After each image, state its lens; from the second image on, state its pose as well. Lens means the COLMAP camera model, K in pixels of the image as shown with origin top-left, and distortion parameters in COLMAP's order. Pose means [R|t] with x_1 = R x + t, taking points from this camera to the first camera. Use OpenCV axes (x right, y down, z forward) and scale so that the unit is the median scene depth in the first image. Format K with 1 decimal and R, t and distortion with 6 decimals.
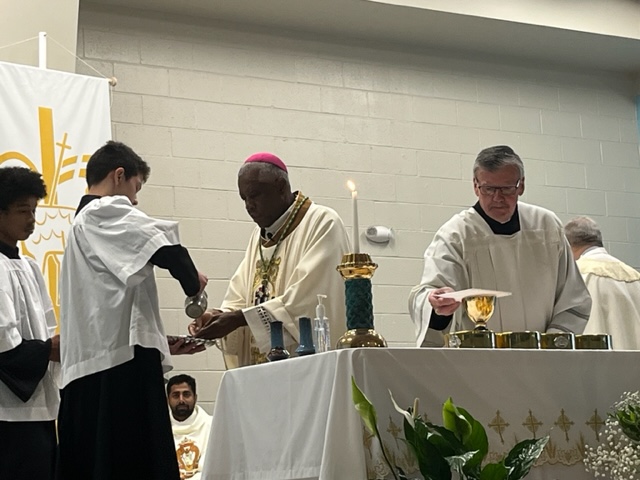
lens RADIAL K [[1632.4, 0, 320.0], [0, 1632.4, 240.0], [0, 0, 1]] dist [-0.007372, -0.733250]
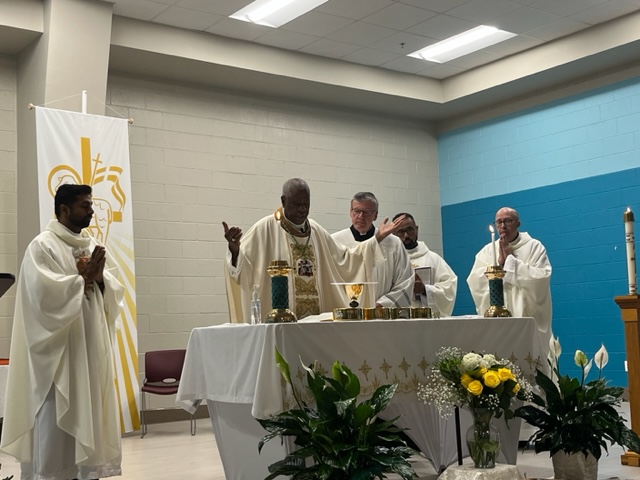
lens RADIAL K [[882.2, 0, 320.0], [0, 882.2, 240.0], [0, 0, 1]] dist [0.033318, 0.035350]
pose [[0.996258, 0.023043, 0.083296, -0.009987], [-0.028615, 0.997387, 0.066336, -0.069741], [-0.081550, -0.068471, 0.994314, 0.147303]]
